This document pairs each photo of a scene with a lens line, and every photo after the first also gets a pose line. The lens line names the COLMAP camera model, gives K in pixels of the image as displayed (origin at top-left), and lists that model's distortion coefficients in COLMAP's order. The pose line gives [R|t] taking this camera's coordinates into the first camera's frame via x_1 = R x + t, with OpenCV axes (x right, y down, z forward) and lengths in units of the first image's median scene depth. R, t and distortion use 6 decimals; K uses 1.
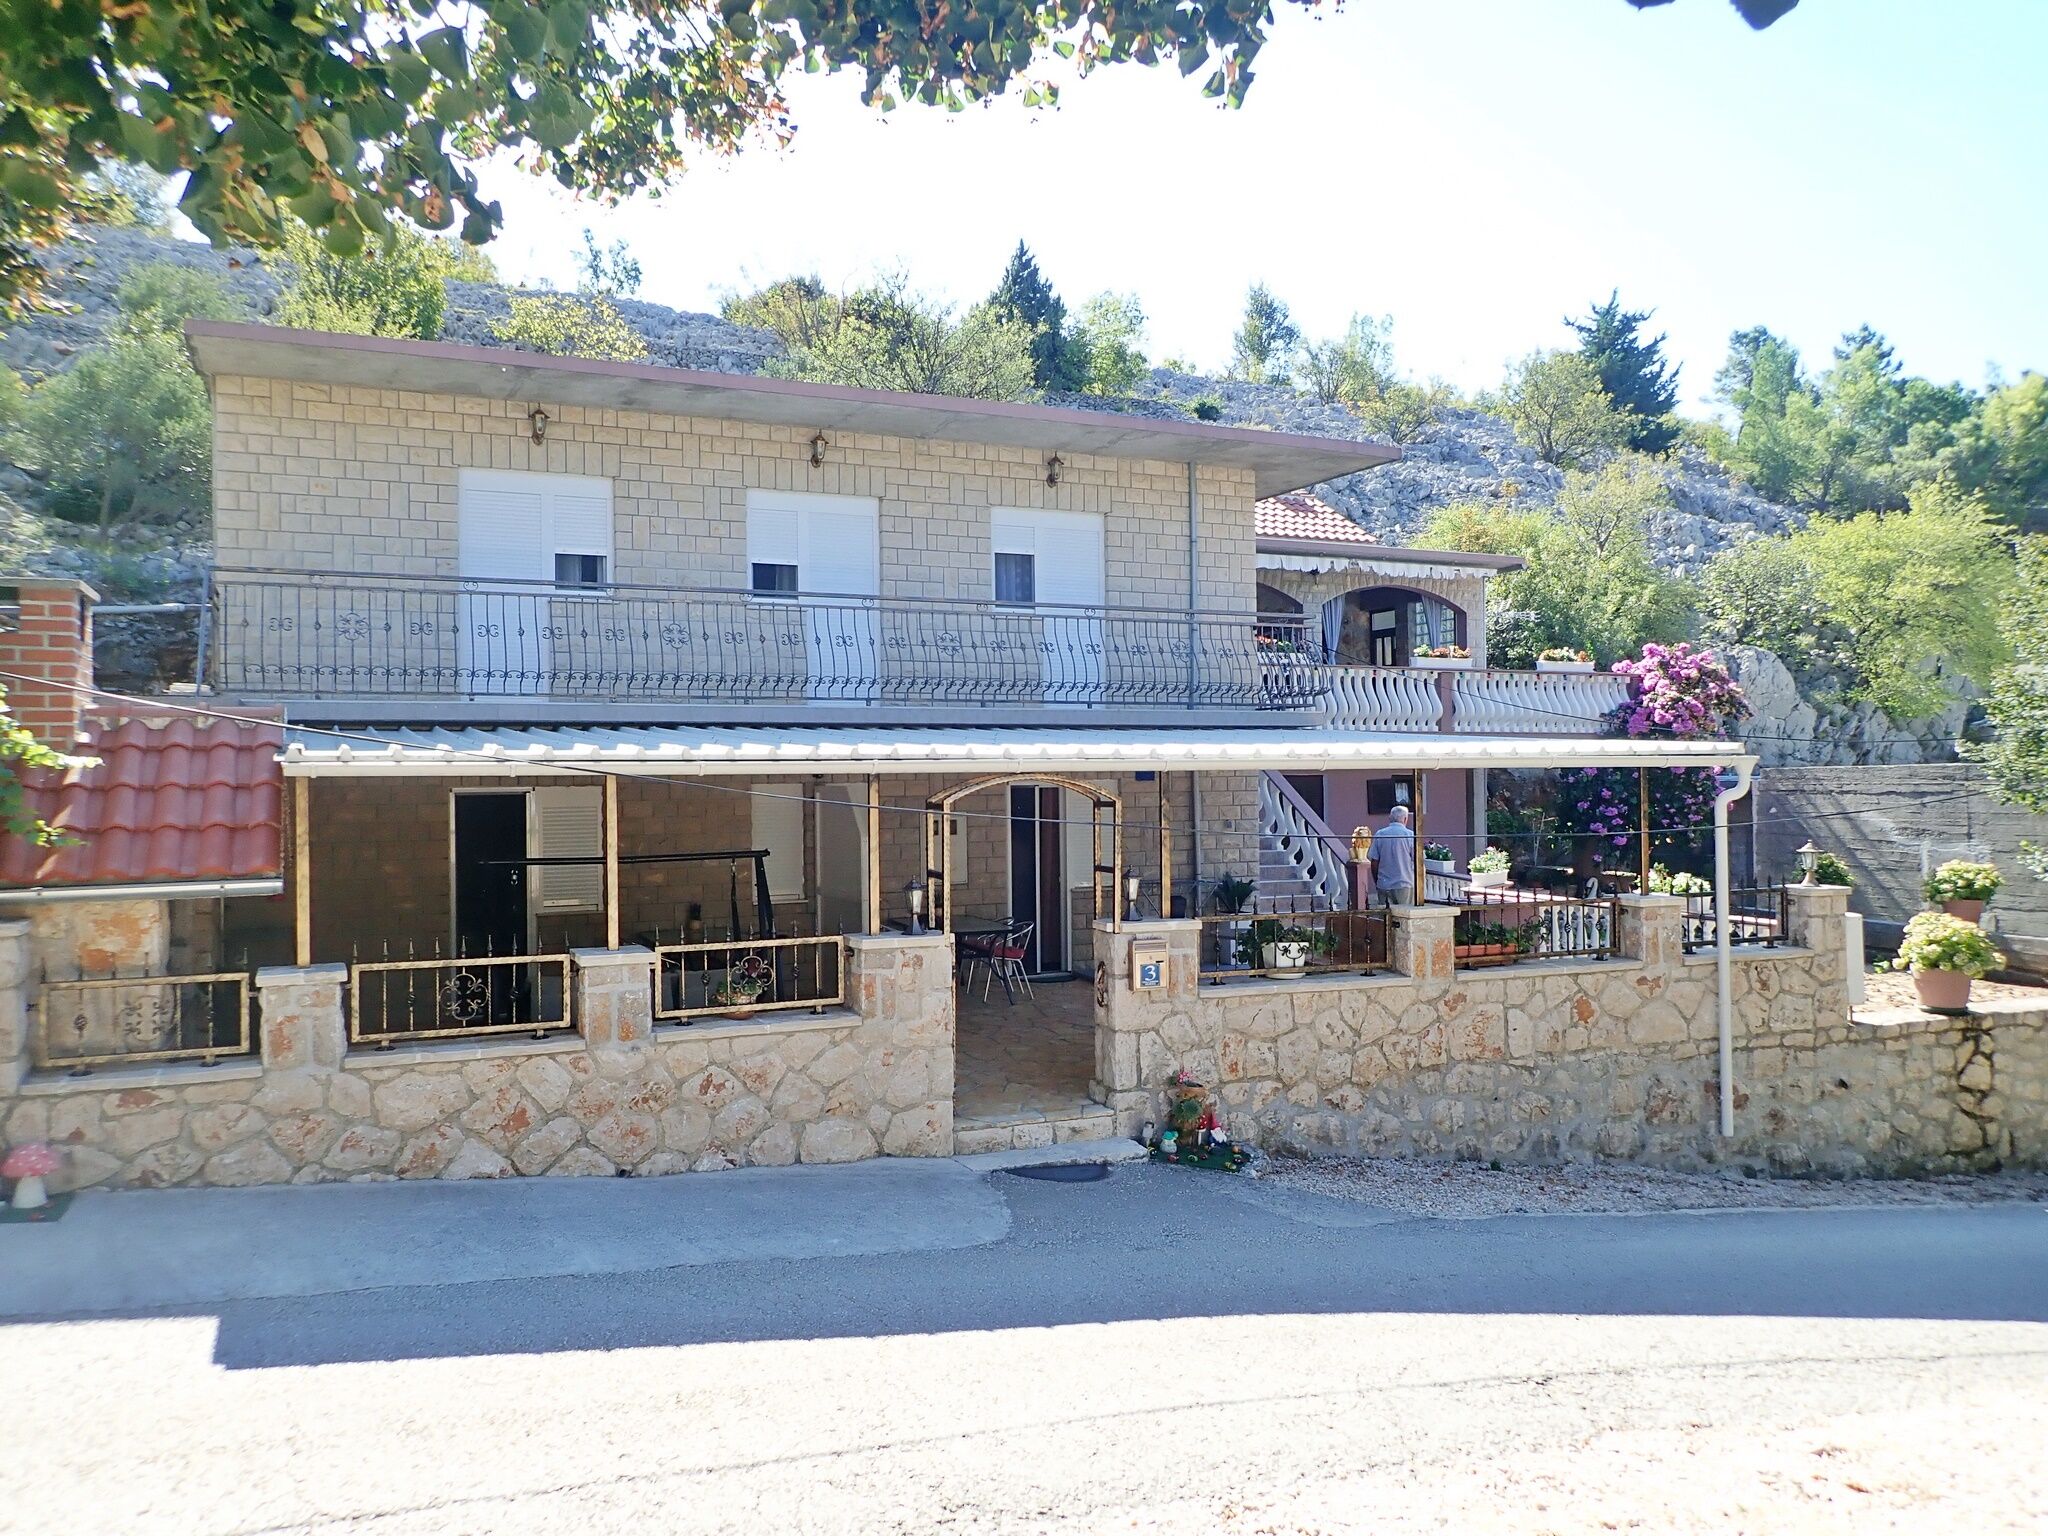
lens RADIAL K [[1491.6, 0, 1021.0], [0, 1491.6, 763.3], [0, 0, 1]] dist [-0.008931, -0.003037]
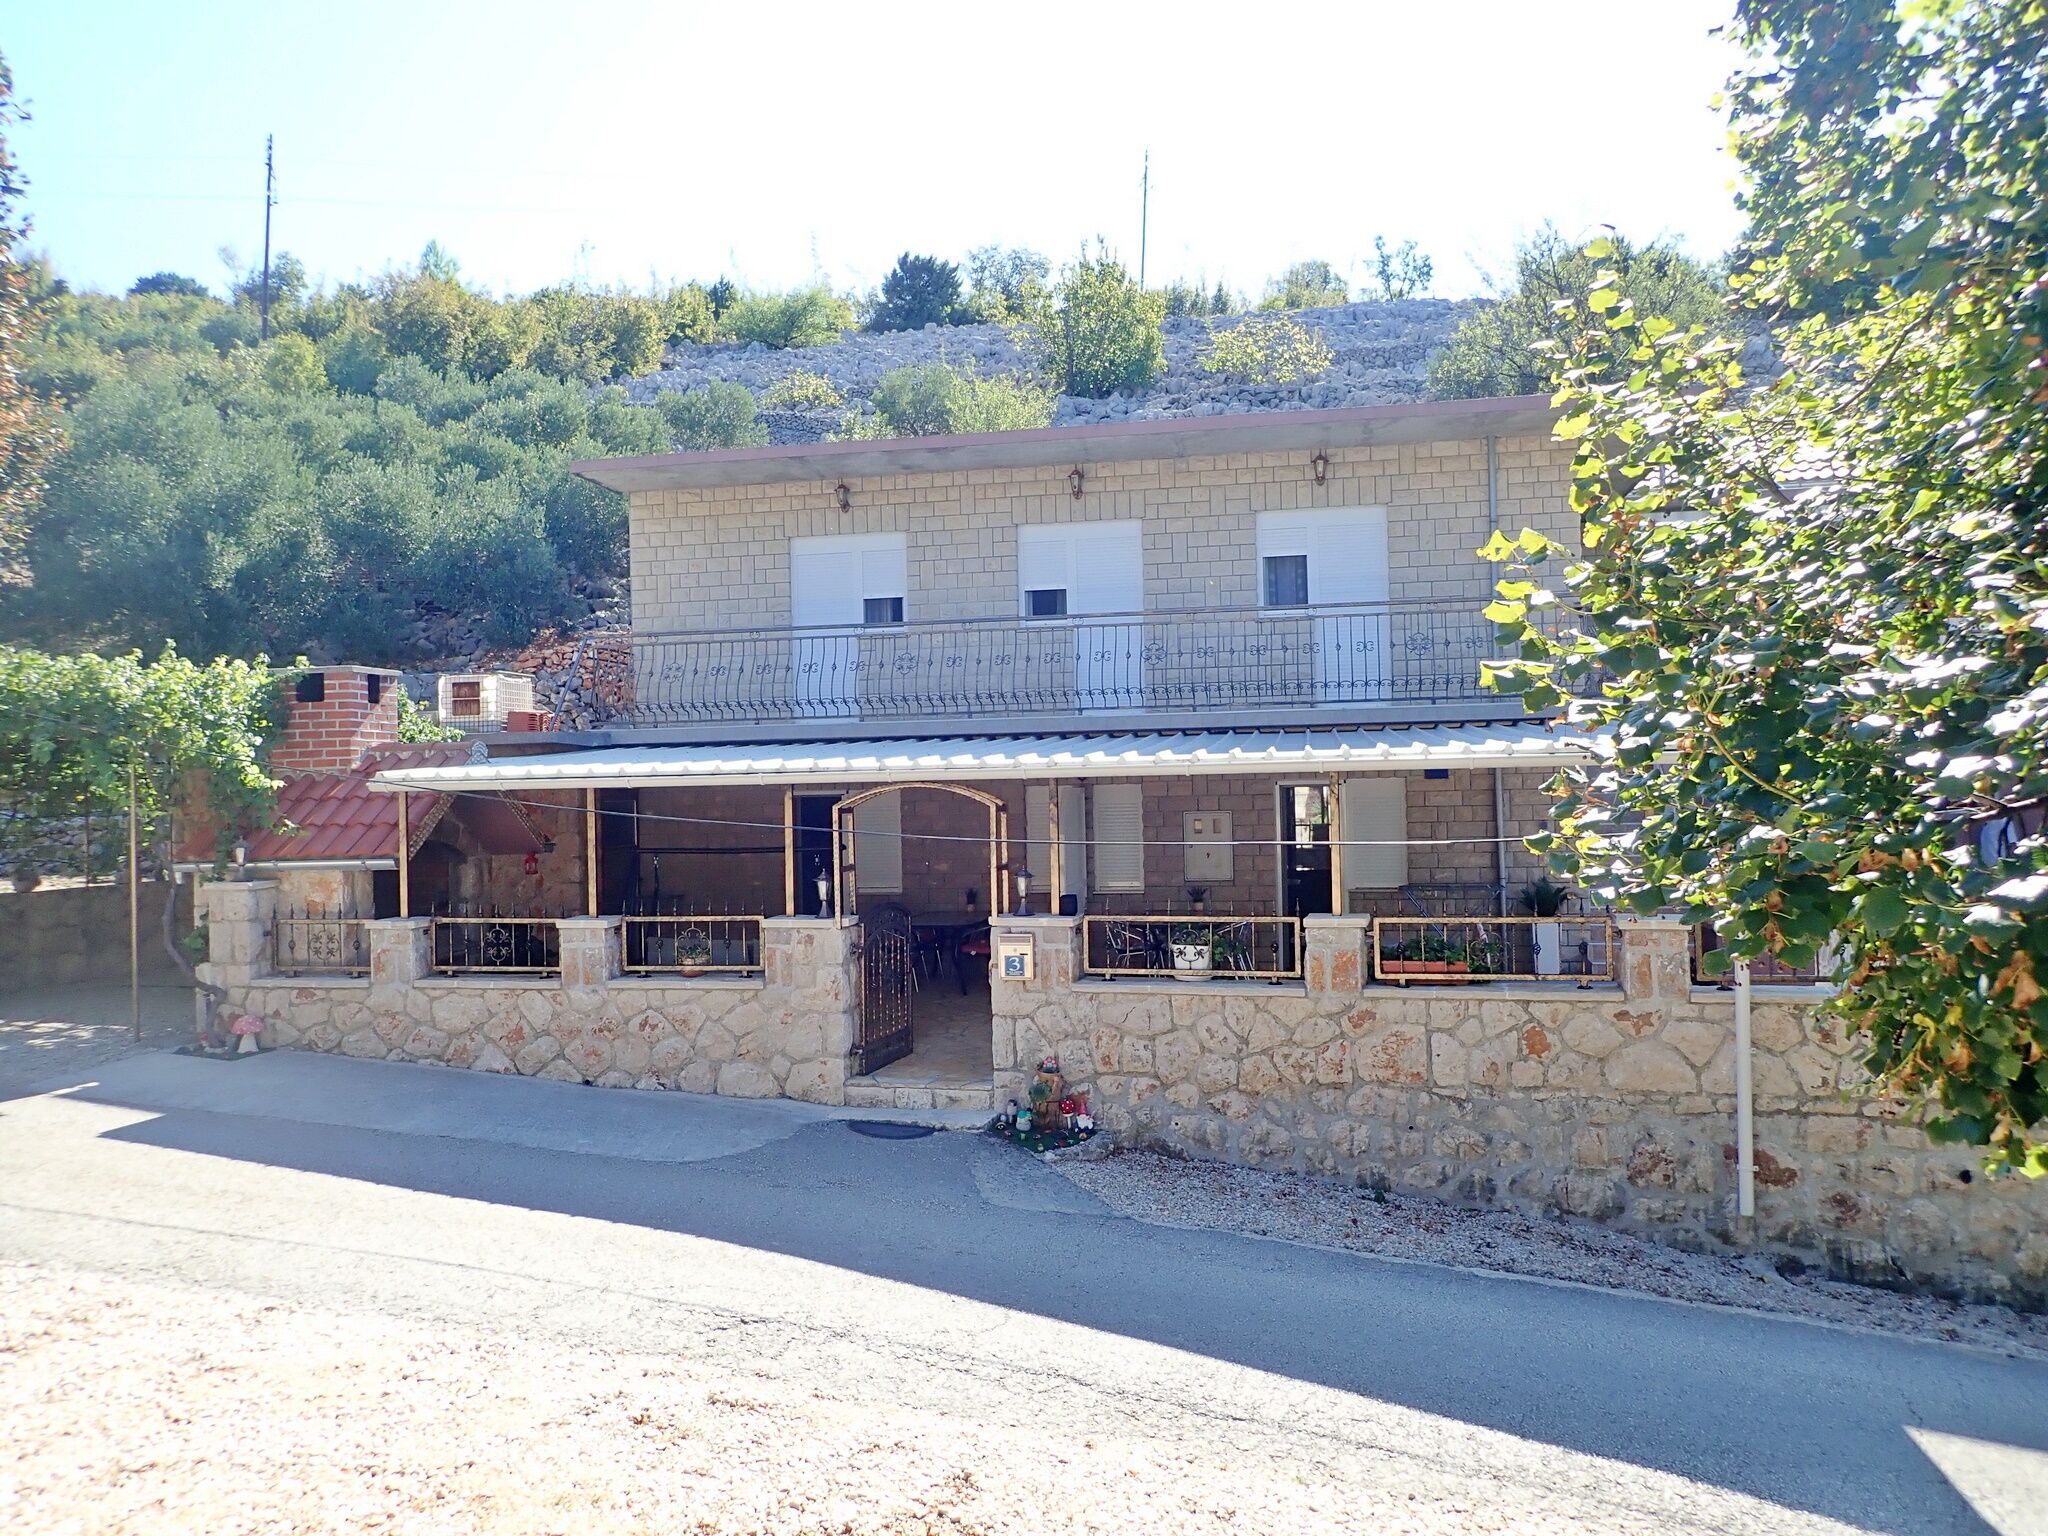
lens RADIAL K [[1491.6, 0, 1016.7], [0, 1491.6, 772.1], [0, 0, 1]] dist [-0.008931, -0.003037]
pose [[0.806644, -0.011898, -0.590918, 0.704753], [0.019217, 0.999797, 0.006102, -0.006070], [0.590726, -0.016278, 0.806708, 0.118793]]
